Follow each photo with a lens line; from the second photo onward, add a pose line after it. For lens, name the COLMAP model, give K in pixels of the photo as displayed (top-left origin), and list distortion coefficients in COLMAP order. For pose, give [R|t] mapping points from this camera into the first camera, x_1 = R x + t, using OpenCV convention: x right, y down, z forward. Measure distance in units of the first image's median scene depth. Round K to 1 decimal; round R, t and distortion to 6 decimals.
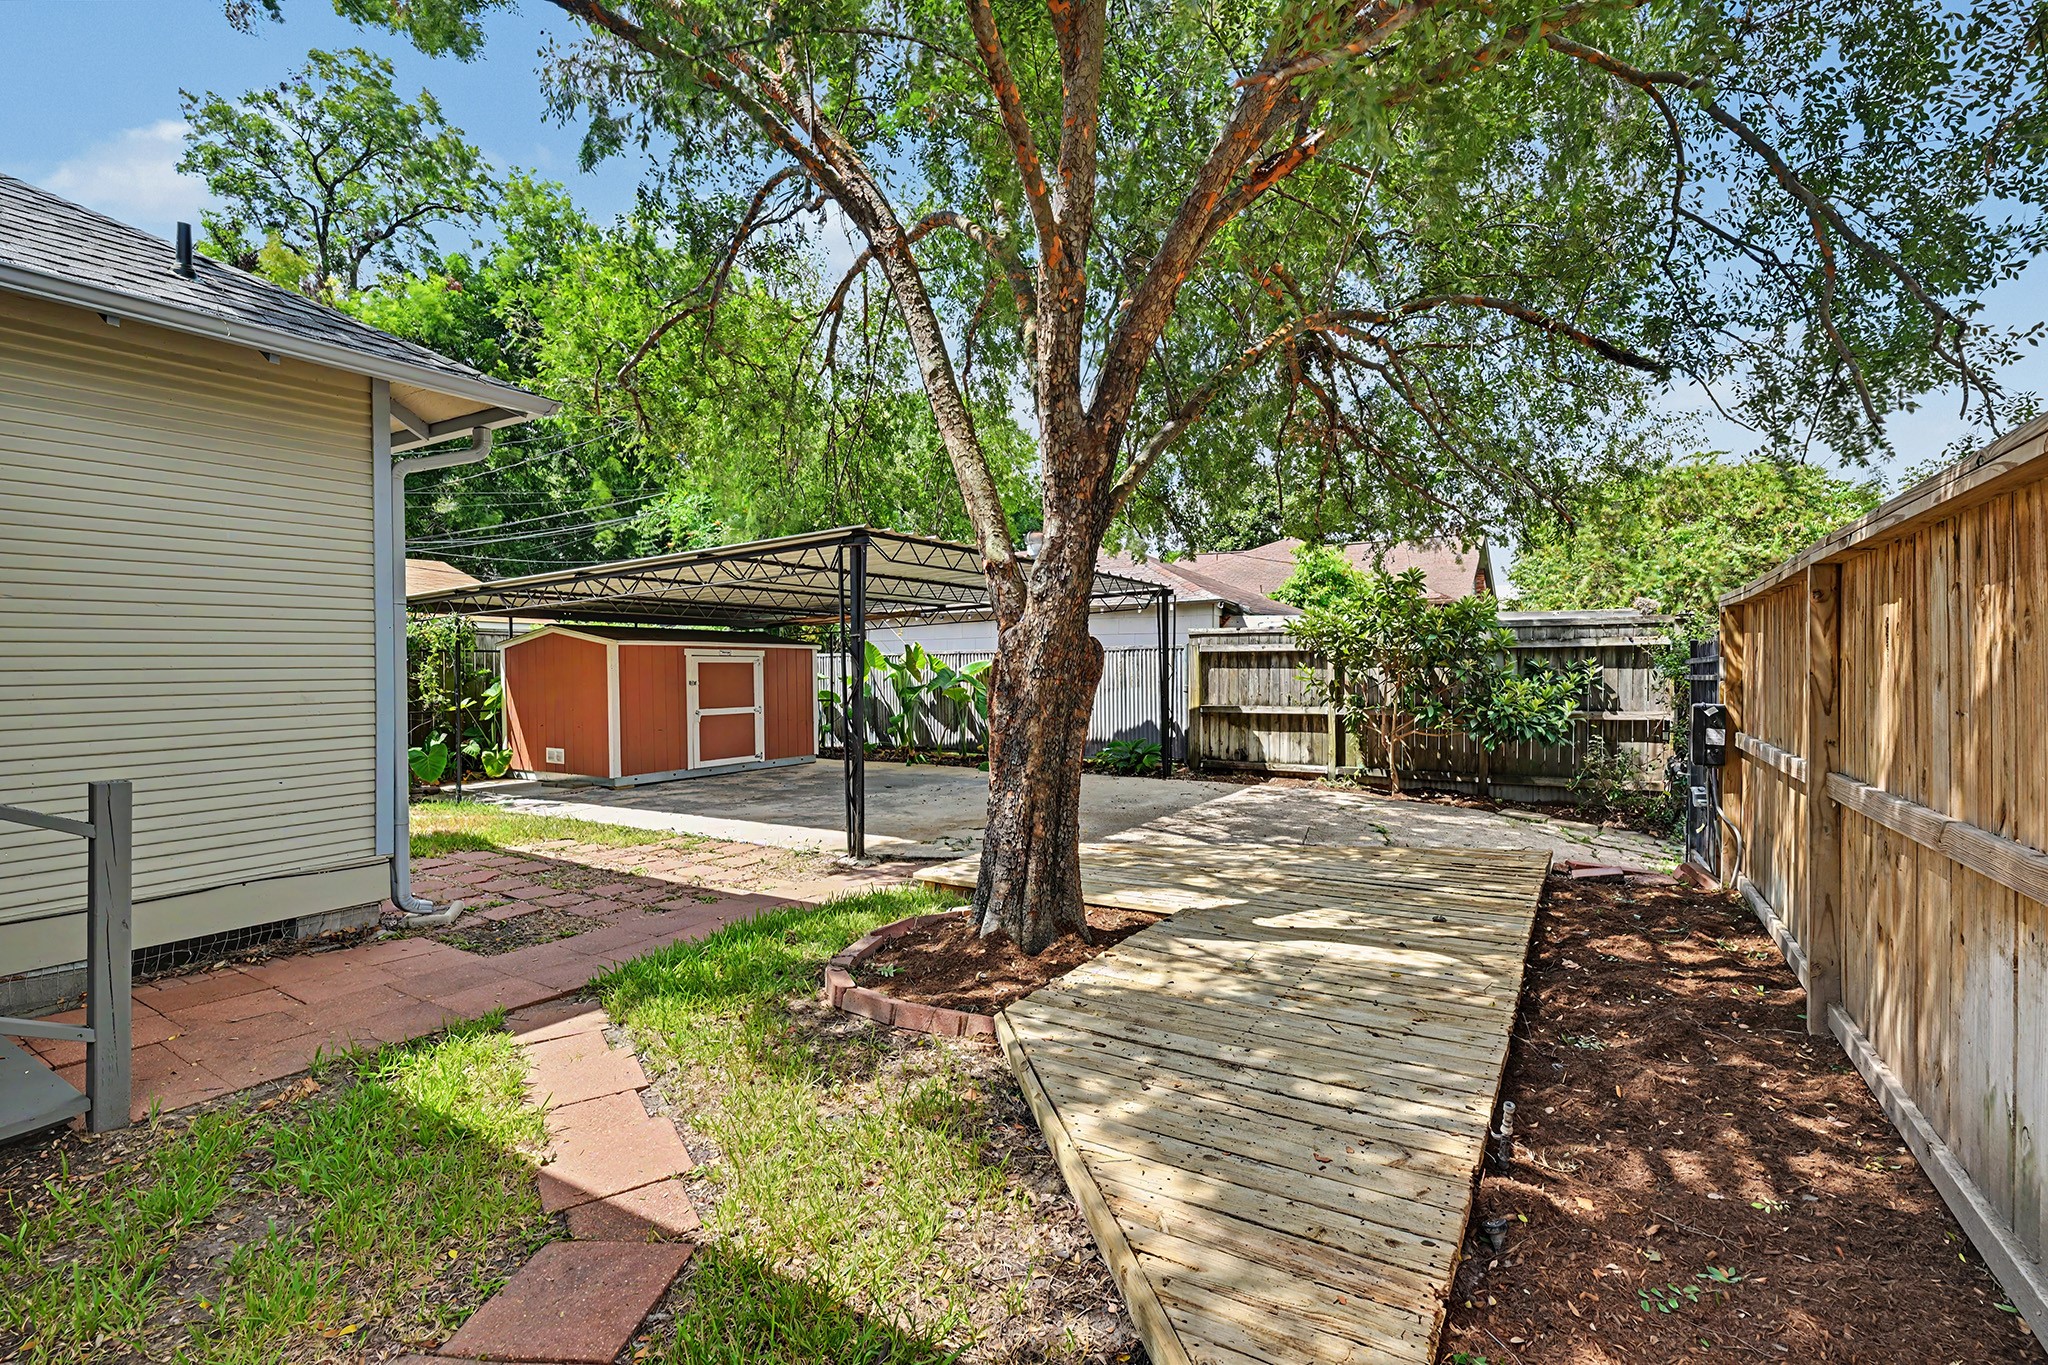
lens RADIAL K [[955.4, 0, 1024.6], [0, 955.4, 676.5], [0, 0, 1]] dist [-0.000288, -0.000119]
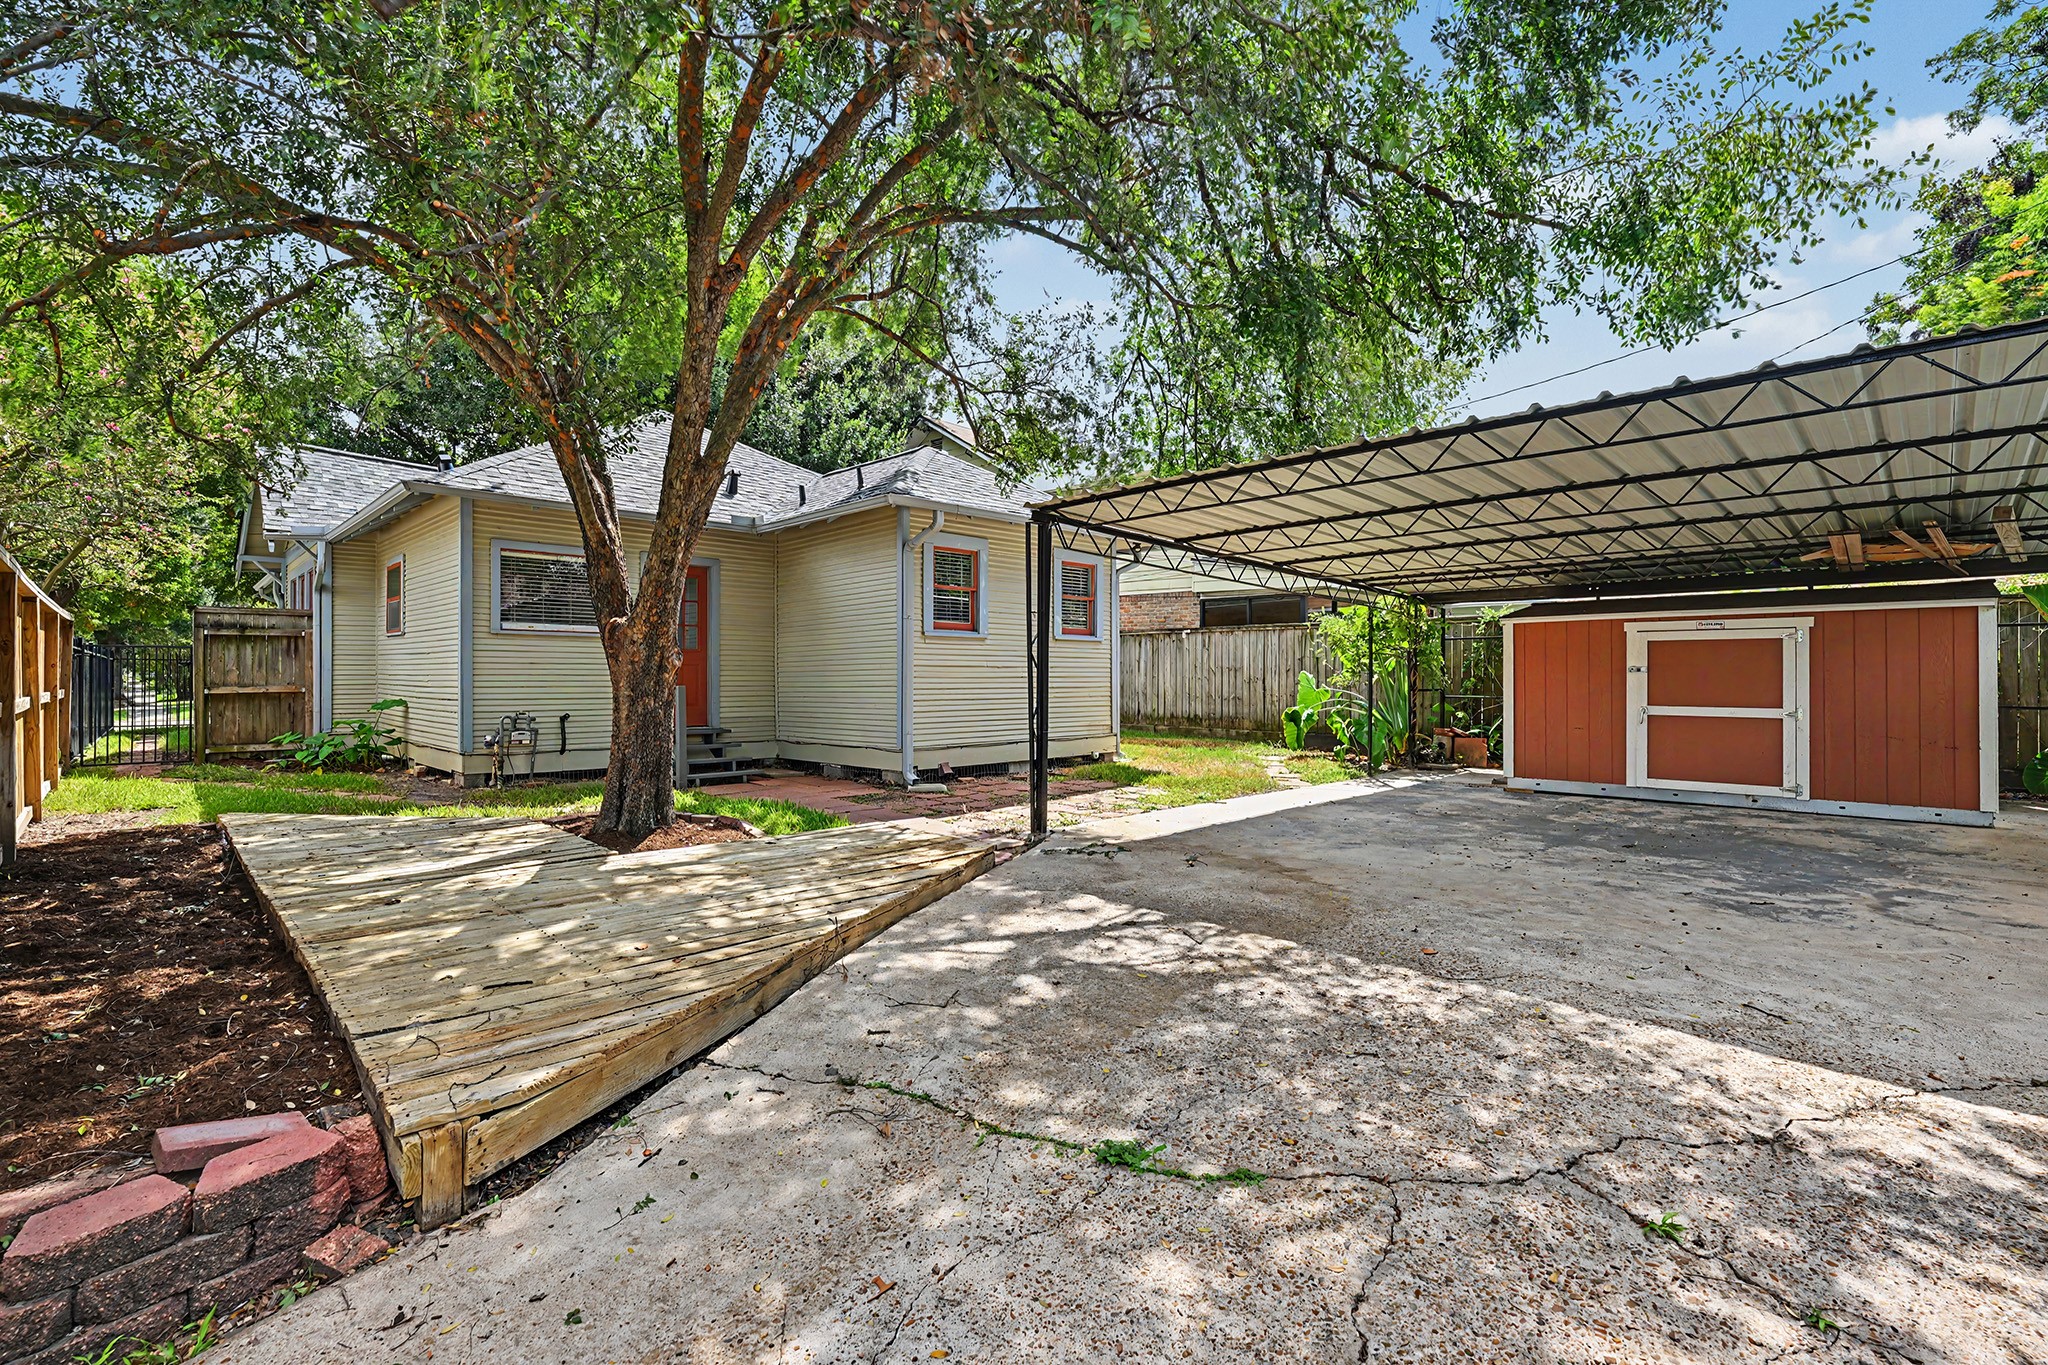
lens RADIAL K [[923.7, 0, 1022.2], [0, 923.7, 673.1], [0, 0, 1]] dist [-0.001800, -0.000053]
pose [[-0.248967, 0.001112, -0.968511, 0.451143], [-0.007391, 0.999968, 0.003048, 0.011019], [0.968484, 0.007917, -0.248950, 0.708680]]
